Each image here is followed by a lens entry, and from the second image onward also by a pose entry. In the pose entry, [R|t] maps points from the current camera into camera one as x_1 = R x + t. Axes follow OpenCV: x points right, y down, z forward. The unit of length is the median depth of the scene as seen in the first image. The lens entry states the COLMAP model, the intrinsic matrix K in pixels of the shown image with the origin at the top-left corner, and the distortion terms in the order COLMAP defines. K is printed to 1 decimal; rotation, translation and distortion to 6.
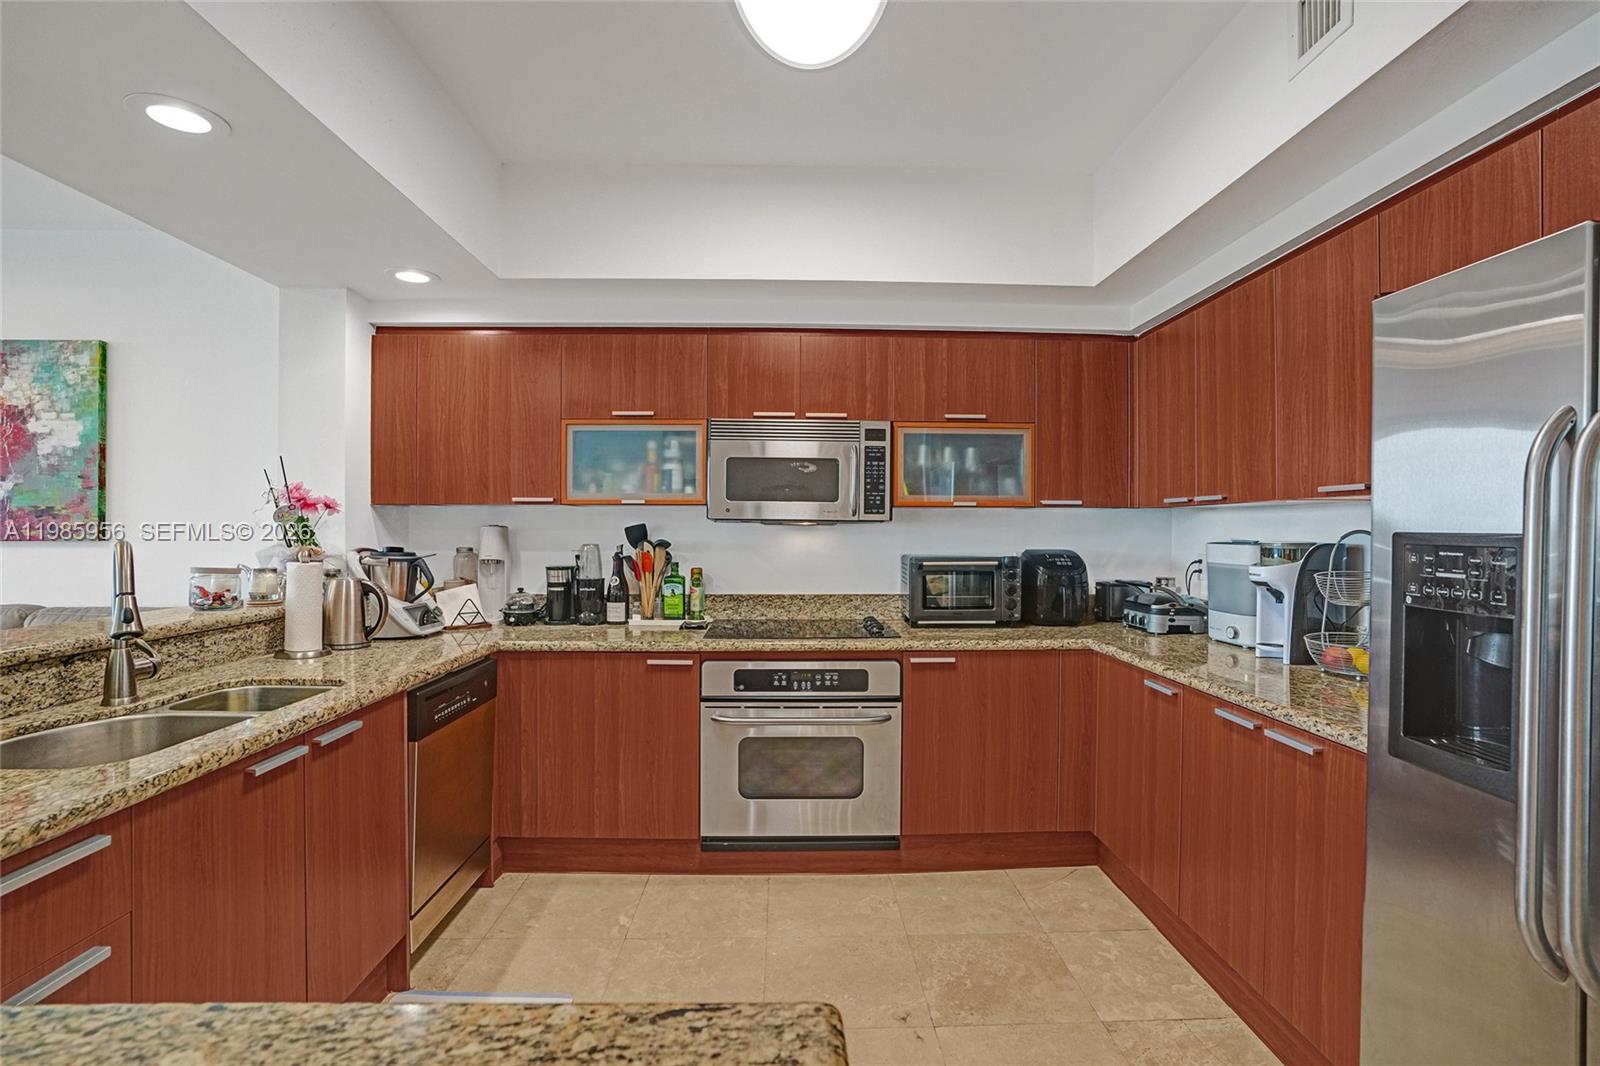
lens RADIAL K [[758.8, 0, 805.0], [0, 758.8, 532.0], [0, 0, 1]] dist [-0.000974, 0.000049]
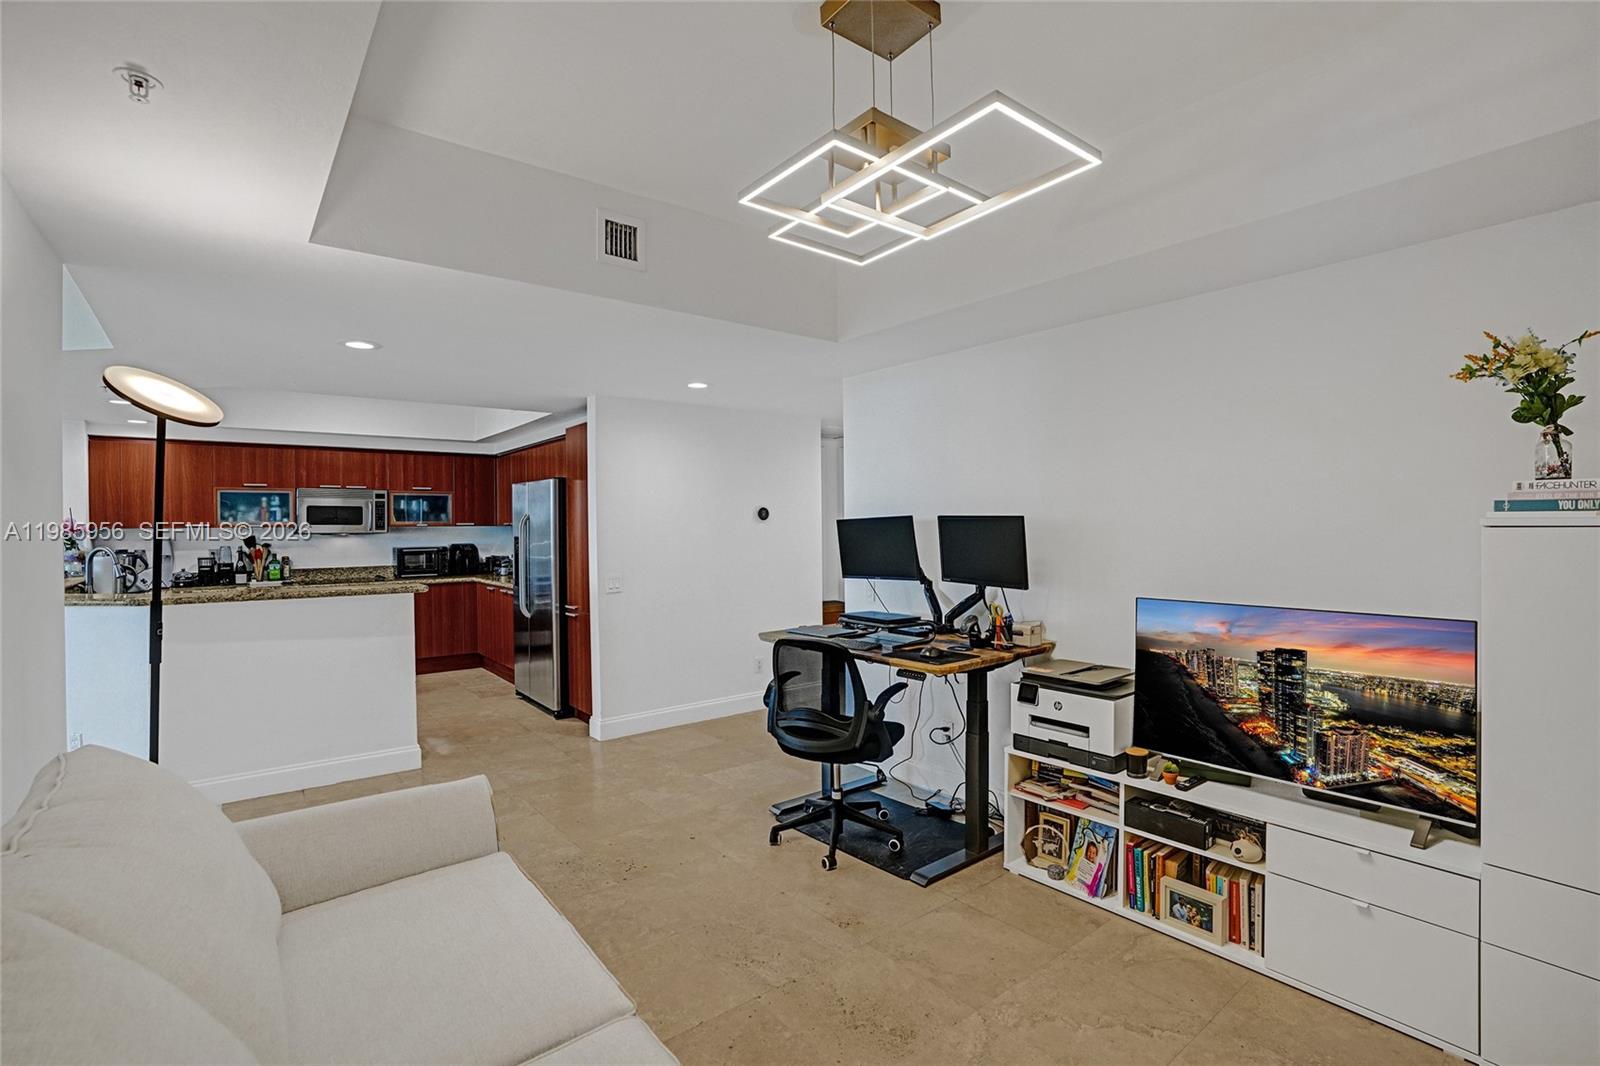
lens RADIAL K [[762.6, 0, 807.1], [0, 762.6, 530.5], [0, 0, 1]] dist [-0.054710, 0.020625]
pose [[0.803387, -0.014034, 0.595292, -0.214238], [0.013489, 0.999895, 0.005369, -0.015961], [-0.595305, 0.003717, 0.803491, -1.537800]]
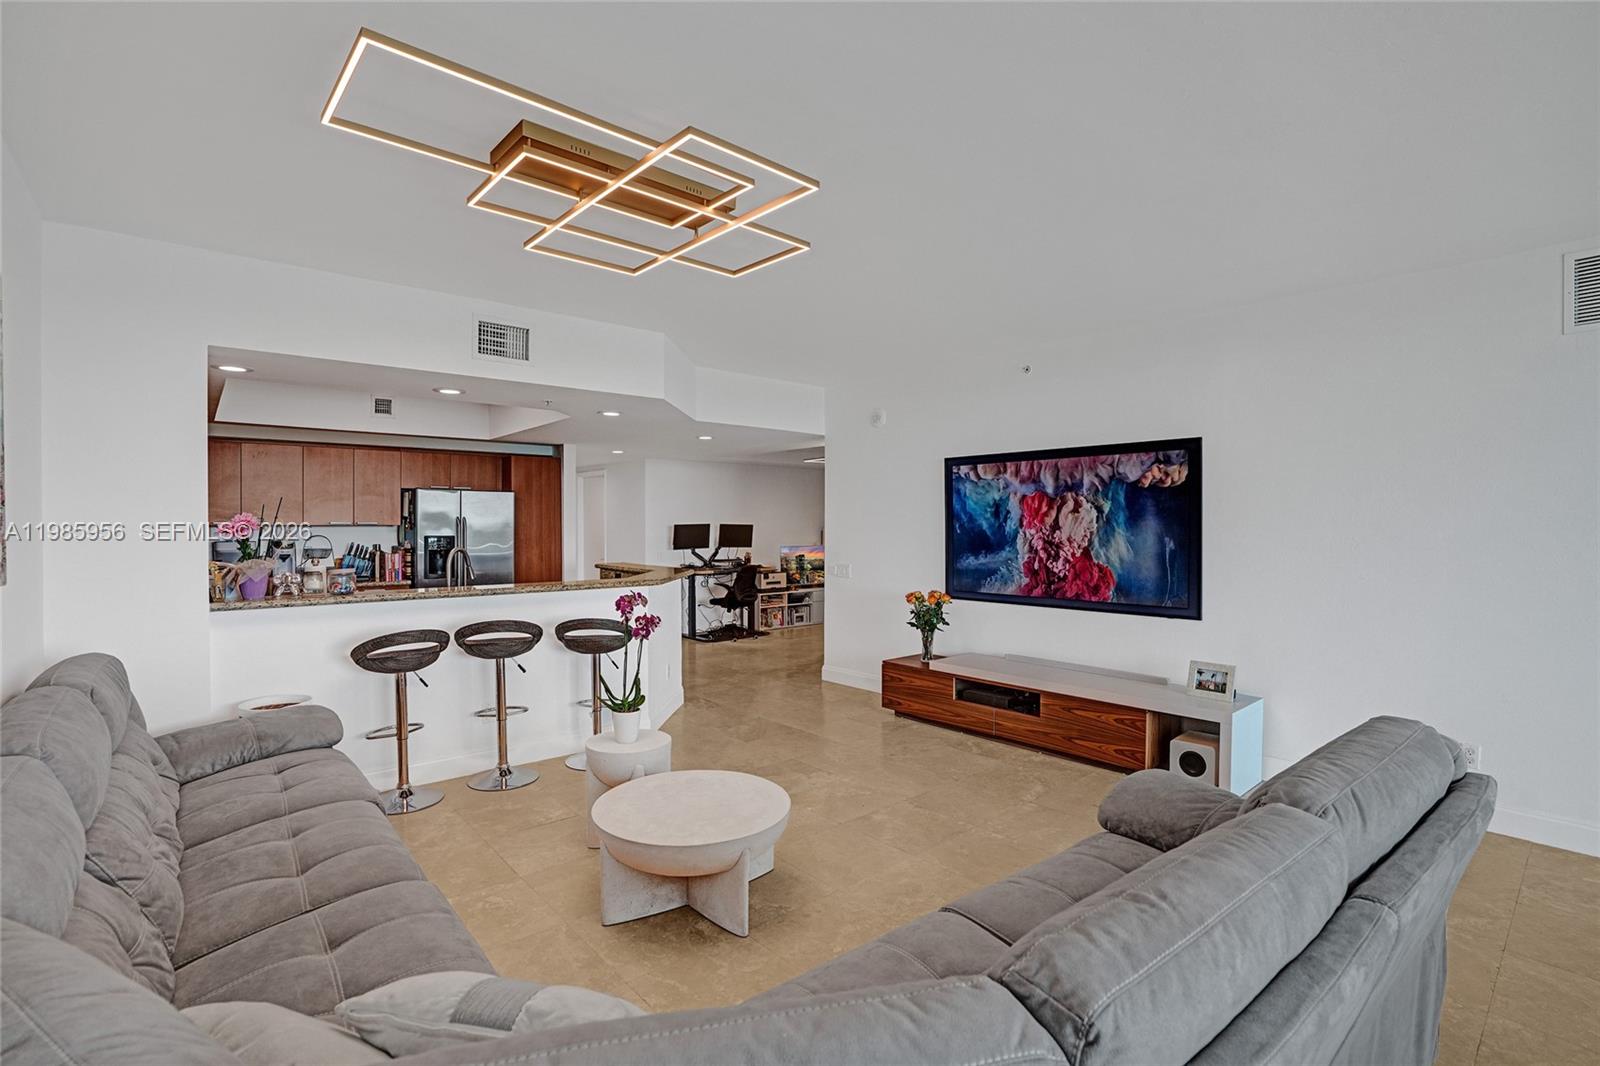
lens RADIAL K [[762.6, 0, 807.1], [0, 762.6, 530.5], [0, 0, 1]] dist [-0.054710, 0.020625]
pose [[-0.635380, -0.011891, 0.772108, -2.076351], [-0.001066, 0.999894, 0.014522, -0.049128], [-0.772199, 0.008404, -0.635325, 0.983245]]
